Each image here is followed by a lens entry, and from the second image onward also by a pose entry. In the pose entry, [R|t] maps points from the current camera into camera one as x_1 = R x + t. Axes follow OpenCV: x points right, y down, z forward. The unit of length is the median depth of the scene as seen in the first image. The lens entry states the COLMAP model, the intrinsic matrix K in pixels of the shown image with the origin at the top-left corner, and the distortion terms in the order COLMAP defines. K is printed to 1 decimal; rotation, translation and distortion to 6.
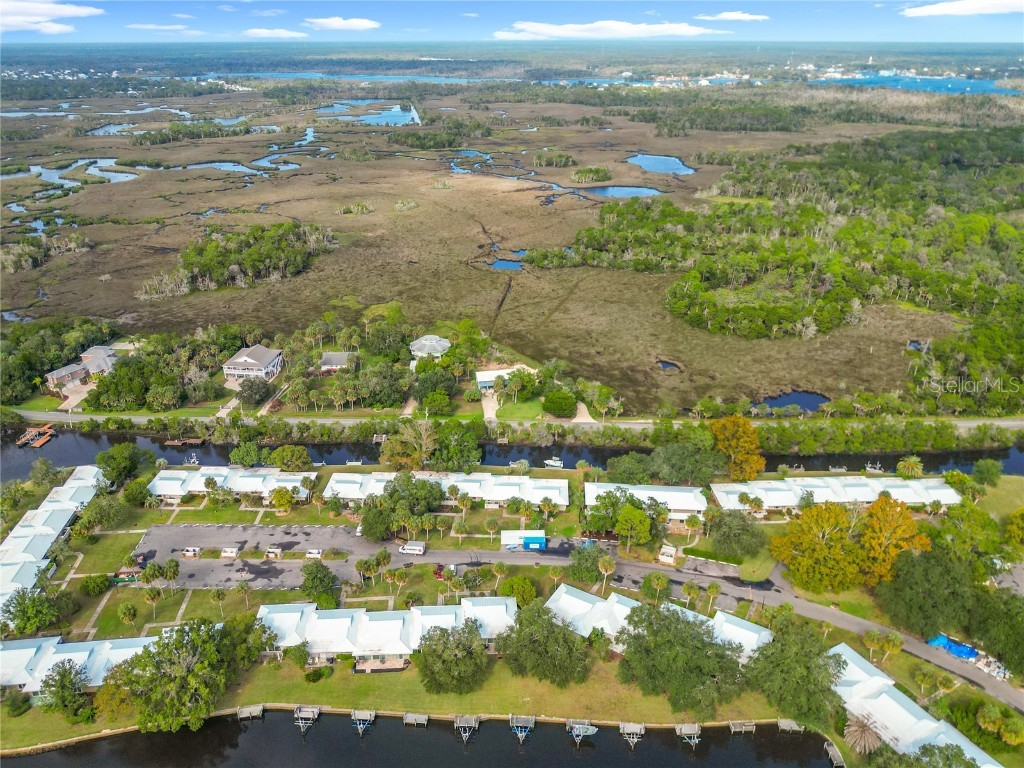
lens RADIAL K [[739.6, 0, 508.3], [0, 739.6, 388.5], [0, 0, 1]] dist [0.040321, -0.069114]
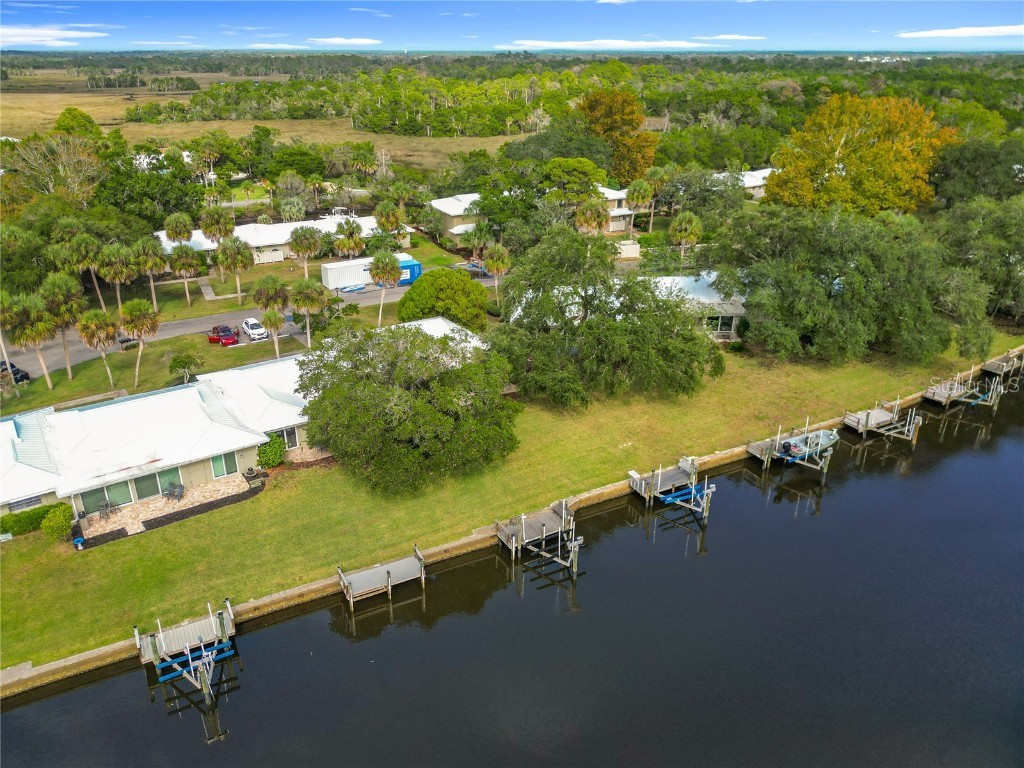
lens RADIAL K [[759.1, 0, 504.1], [0, 759.1, 381.9], [0, 0, 1]] dist [0.068316, -0.081302]
pose [[0.851204, -0.209442, 0.481234, -0.116349], [0.224422, 0.974118, 0.026999, 0.203946], [-0.474433, 0.085018, 0.876177, 0.387029]]
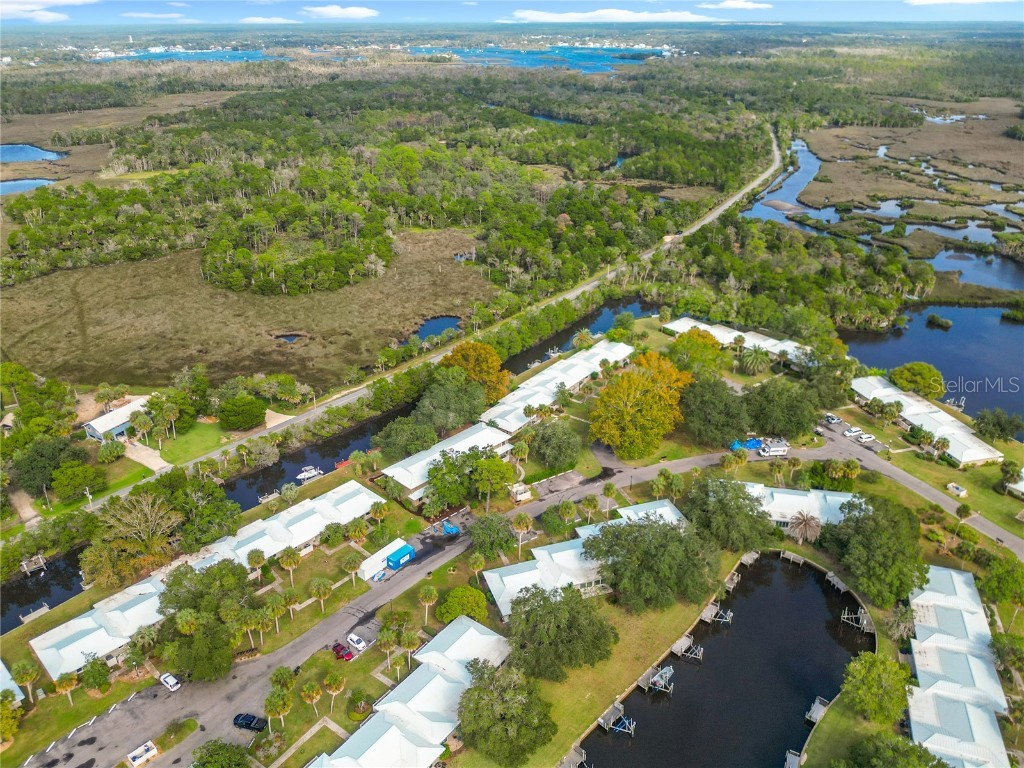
lens RADIAL K [[743.9, 0, 507.7], [0, 743.9, 385.9], [0, 0, 1]] dist [0.026079, -0.059324]
pose [[0.643080, -0.343583, 0.684396, -0.270899], [0.332437, 0.930353, 0.154691, -0.033526], [-0.689879, 0.128040, 0.712511, 0.240014]]
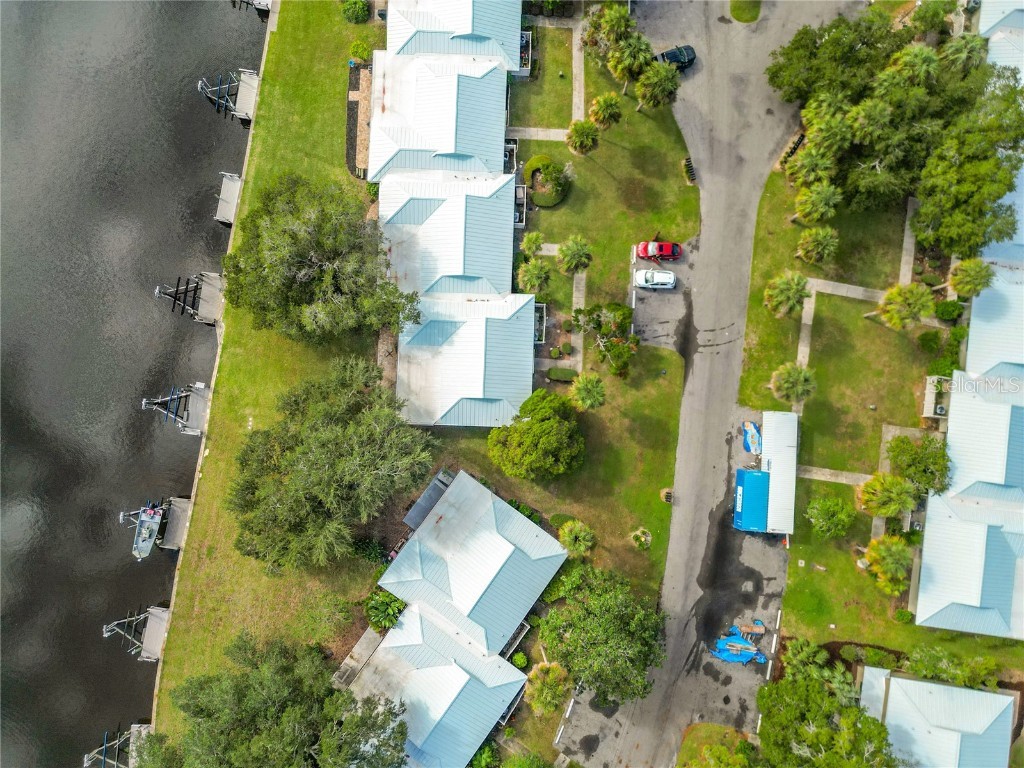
lens RADIAL K [[729.7, 0, 506.6], [0, 729.7, 387.7], [0, 0, 1]] dist [0.058200, -0.071183]
pose [[-0.085915, 0.994303, -0.063095, 0.009672], [-0.461219, 0.016442, 0.887134, -0.043338], [0.883117, 0.105319, 0.457178, 0.522221]]
